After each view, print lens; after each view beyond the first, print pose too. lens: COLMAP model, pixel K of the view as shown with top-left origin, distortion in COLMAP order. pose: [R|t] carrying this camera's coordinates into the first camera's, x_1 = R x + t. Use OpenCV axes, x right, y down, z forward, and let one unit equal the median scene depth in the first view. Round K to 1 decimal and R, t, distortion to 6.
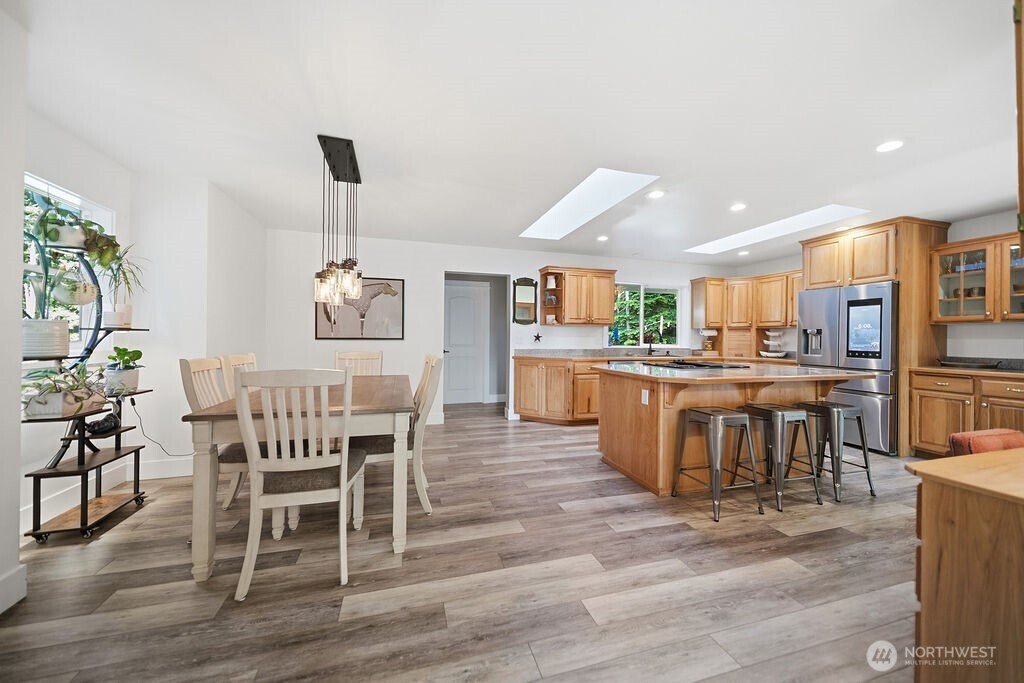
lens RADIAL K [[384.3, 0, 518.2], [0, 384.3, 338.2], [0, 0, 1]] dist [0.002992, 0.000158]
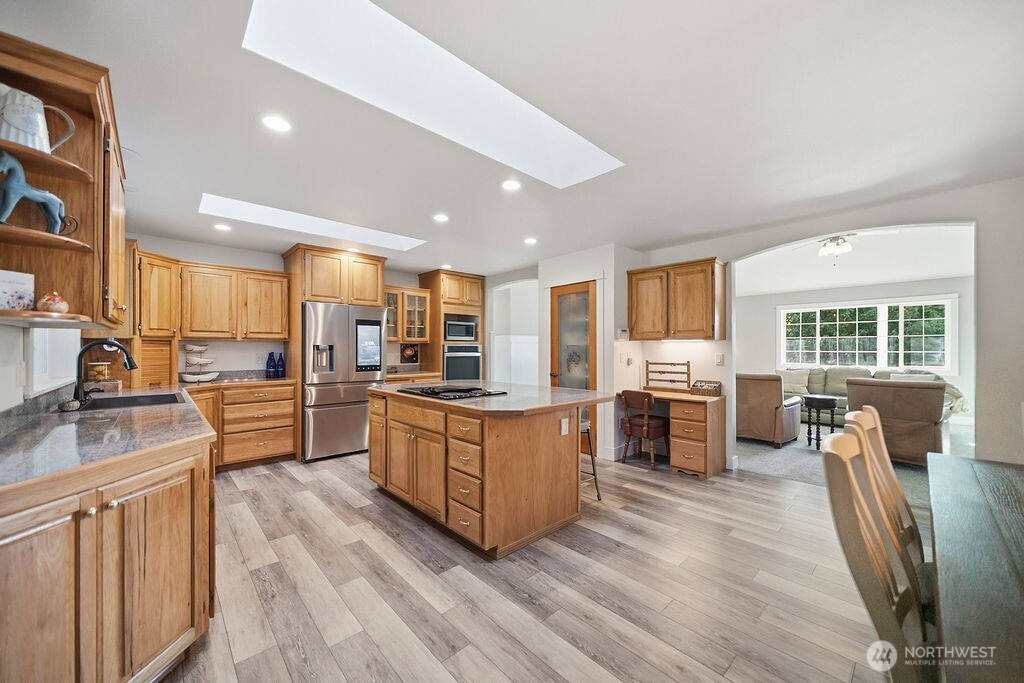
lens RADIAL K [[384.3, 0, 520.4], [0, 384.3, 348.7], [0, 0, 1]] dist [0.002992, 0.000158]
pose [[-0.452066, -0.010506, 0.891923, -0.323102], [-0.004659, 0.999945, 0.009417, -0.028748], [-0.891973, 0.000101, -0.452090, 1.137326]]
